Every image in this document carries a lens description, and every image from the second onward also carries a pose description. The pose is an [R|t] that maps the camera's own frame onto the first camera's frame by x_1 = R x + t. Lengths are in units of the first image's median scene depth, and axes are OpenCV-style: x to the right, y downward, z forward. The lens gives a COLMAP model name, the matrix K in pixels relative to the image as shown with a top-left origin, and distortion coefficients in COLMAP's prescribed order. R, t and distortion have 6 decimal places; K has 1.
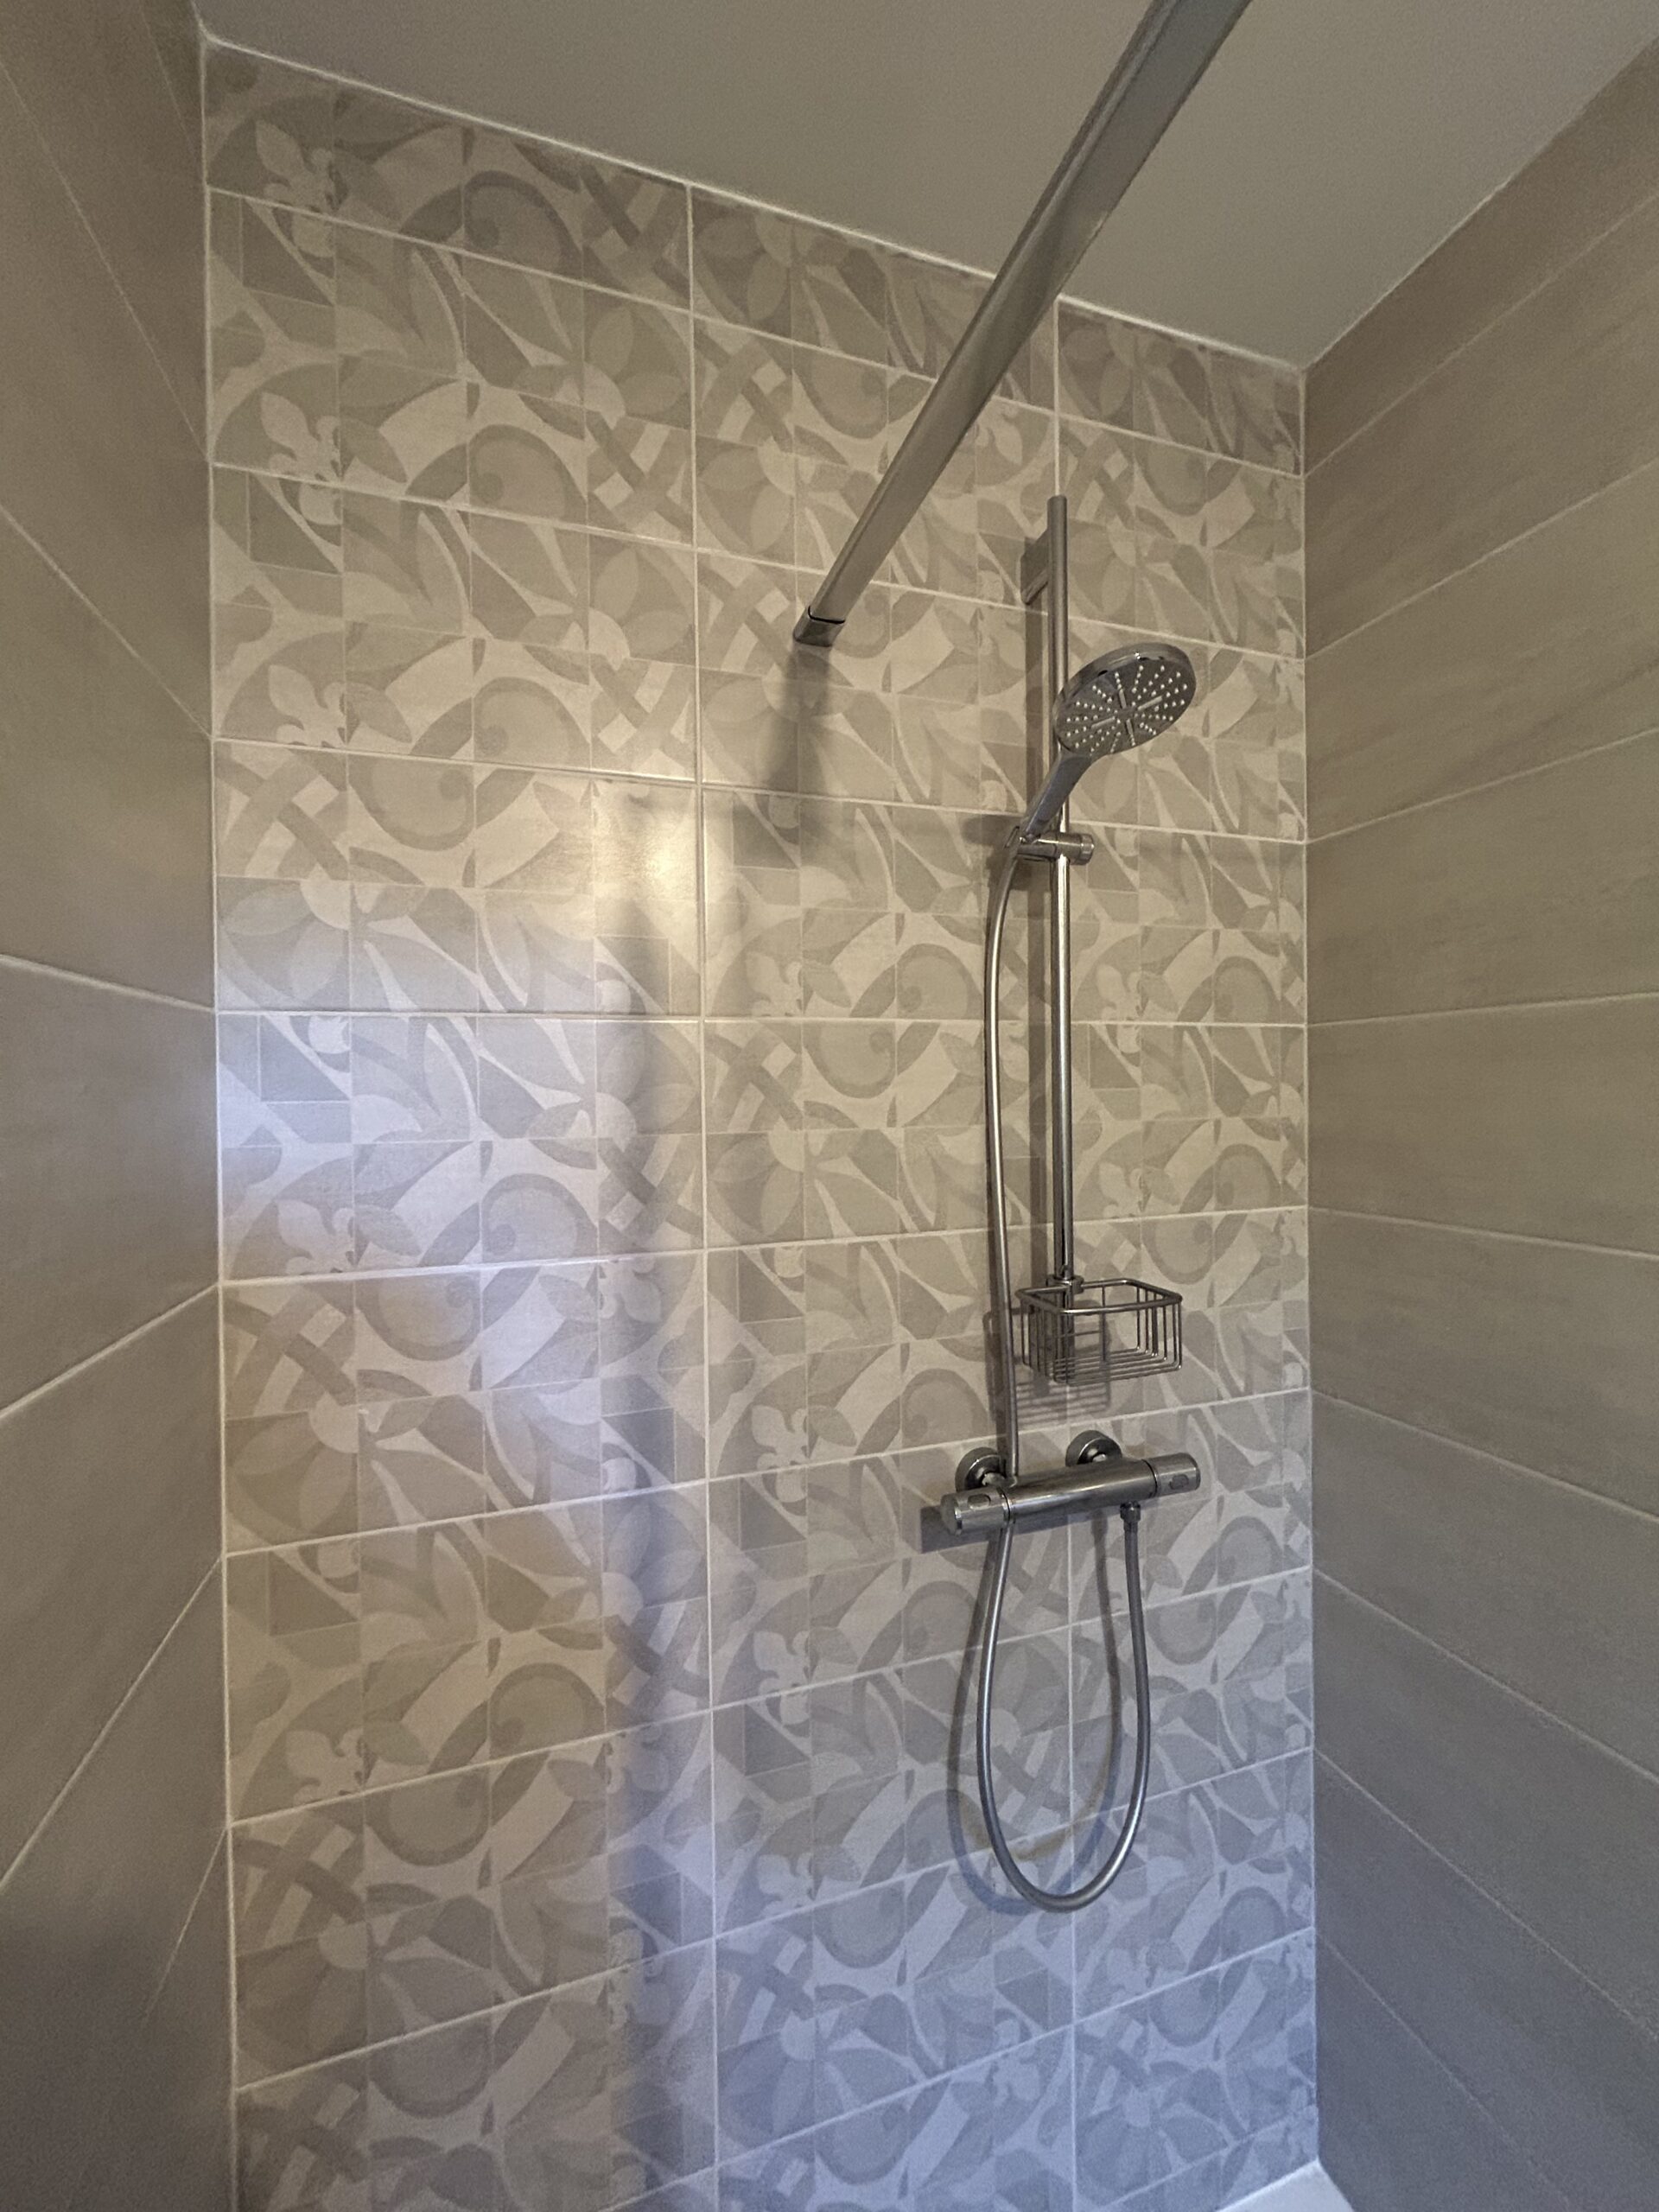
lens RADIAL K [[888.7, 0, 848.1], [0, 888.7, 1094.4], [0, 0, 1]] dist [-0.001824, 0.001097]
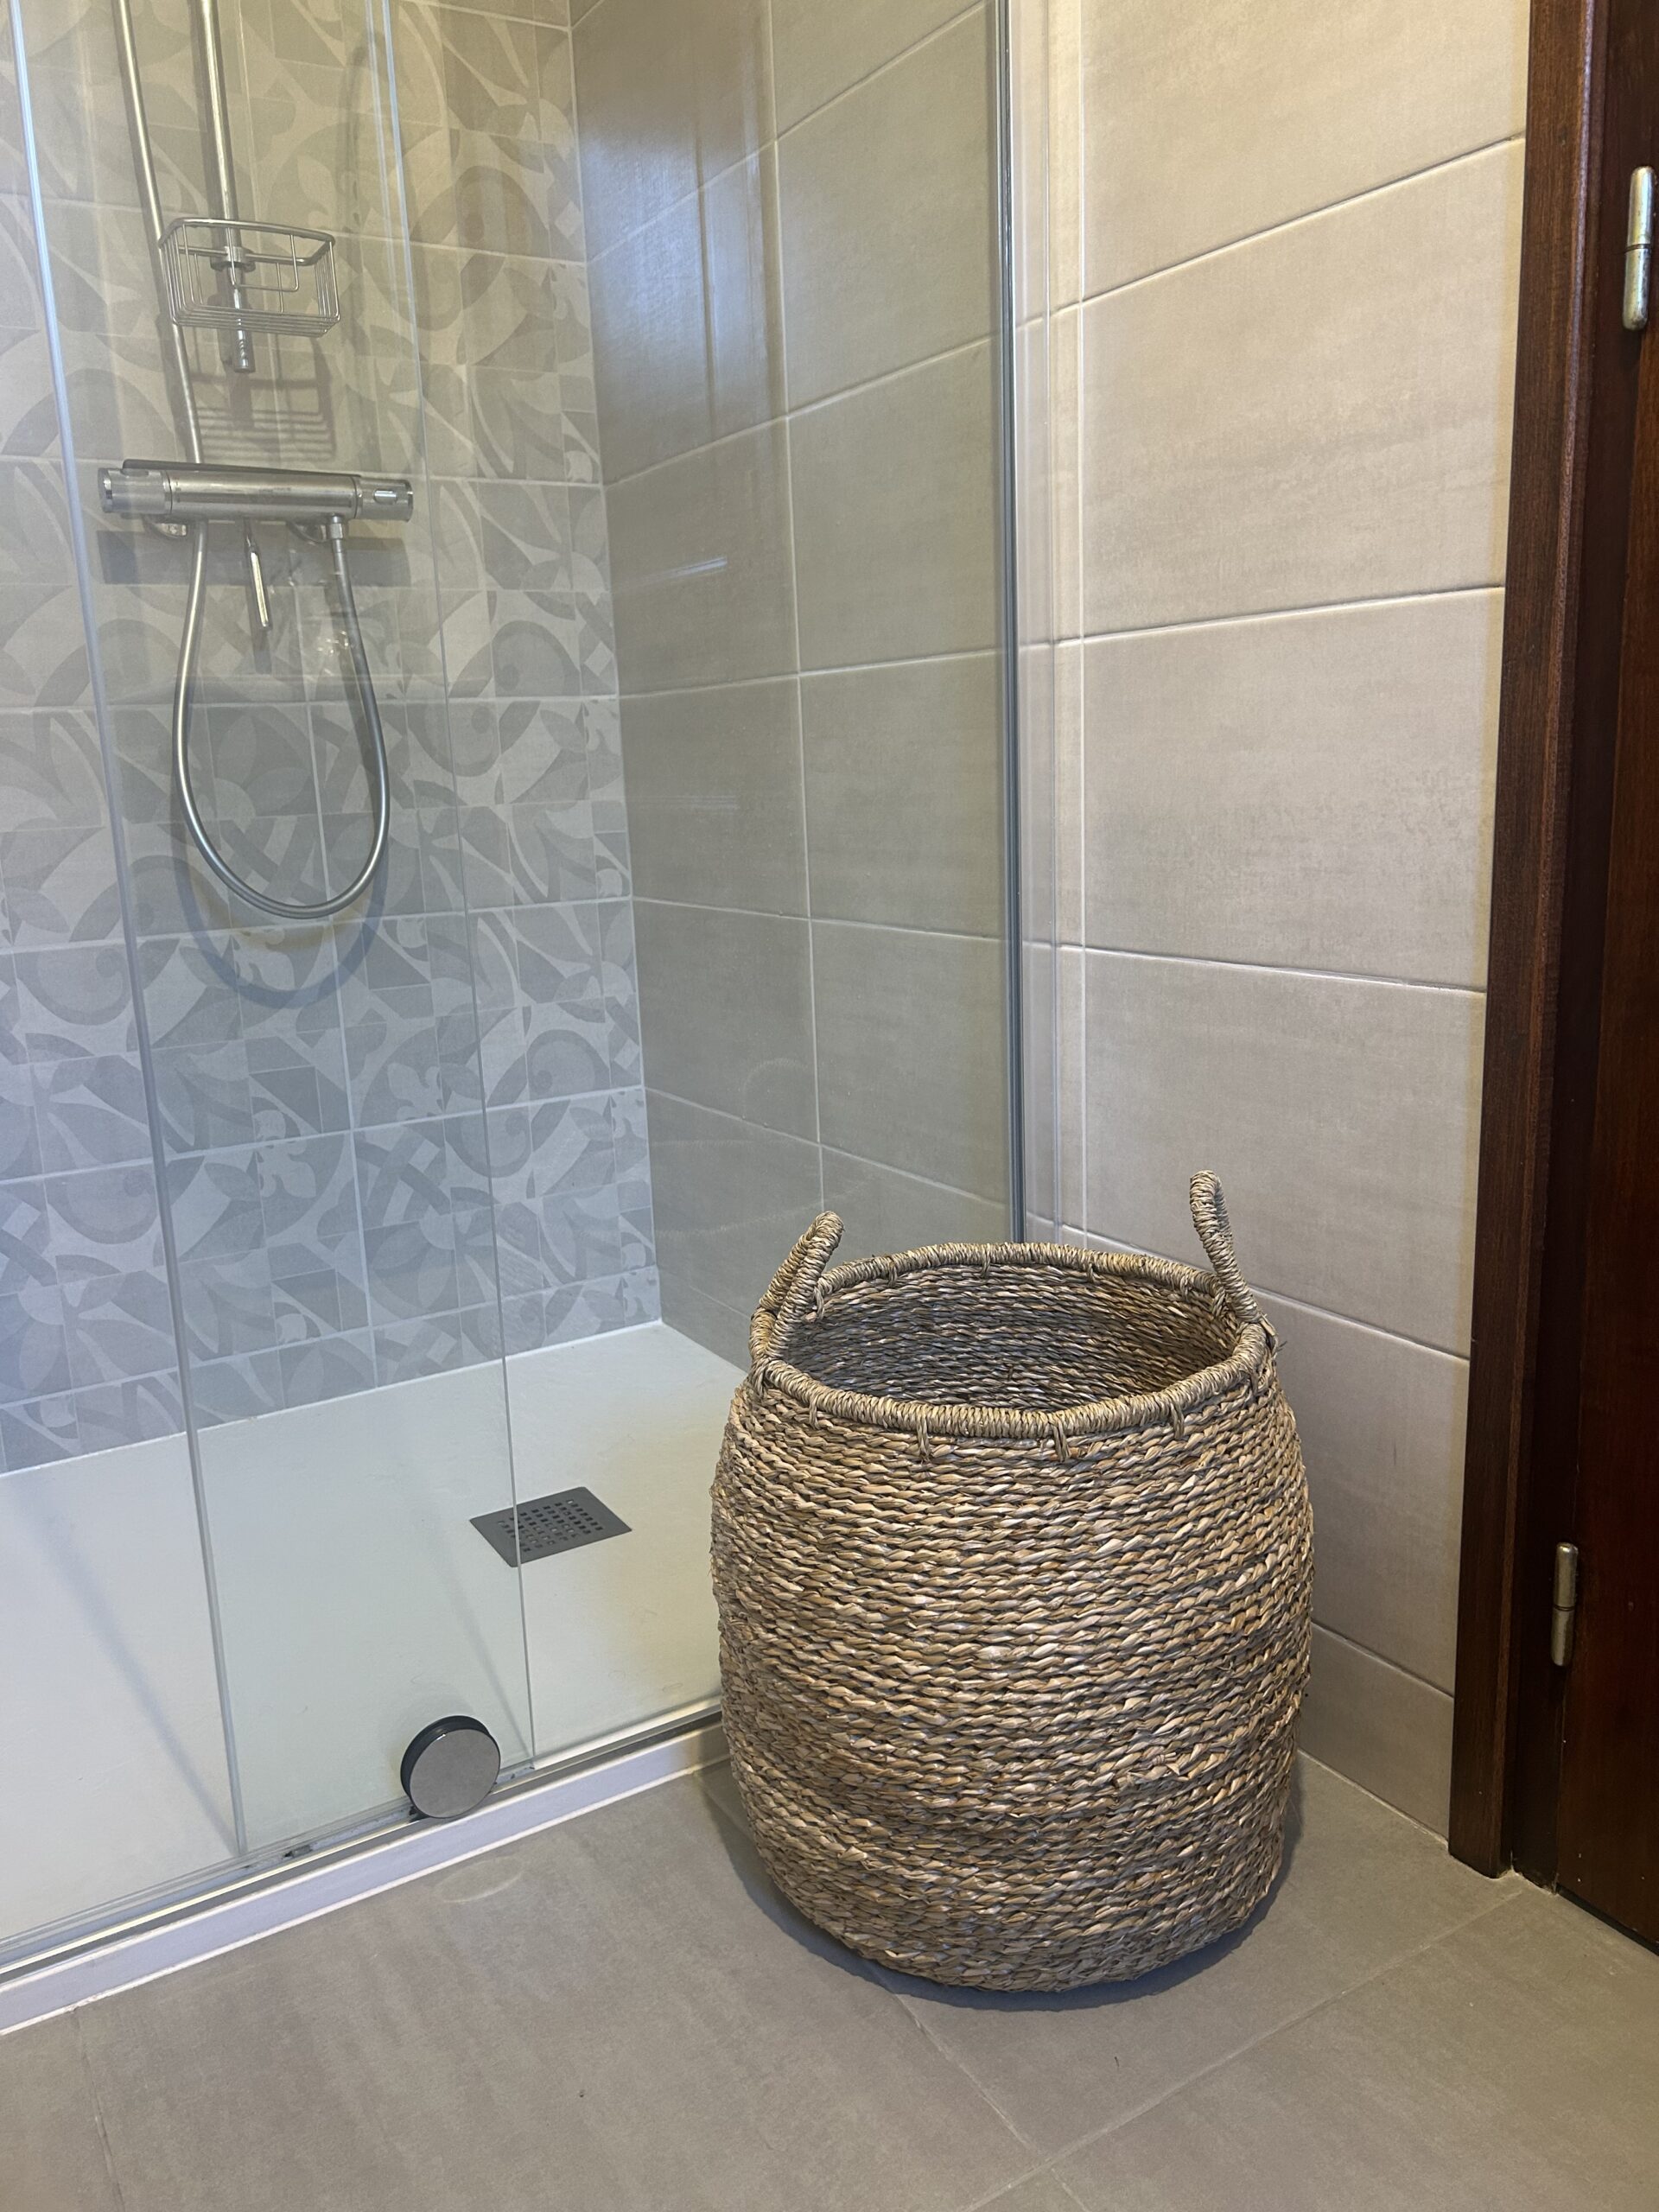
lens RADIAL K [[1681.6, 0, 845.1], [0, 1681.6, 1113.5], [0, 0, 1]] dist [0.037655, -0.050736]
pose [[0.972688, -0.075872, 0.219368, 0.378918], [0.032134, 0.979985, 0.196461, 0.695938], [-0.229884, -0.184046, 0.955657, -0.872906]]
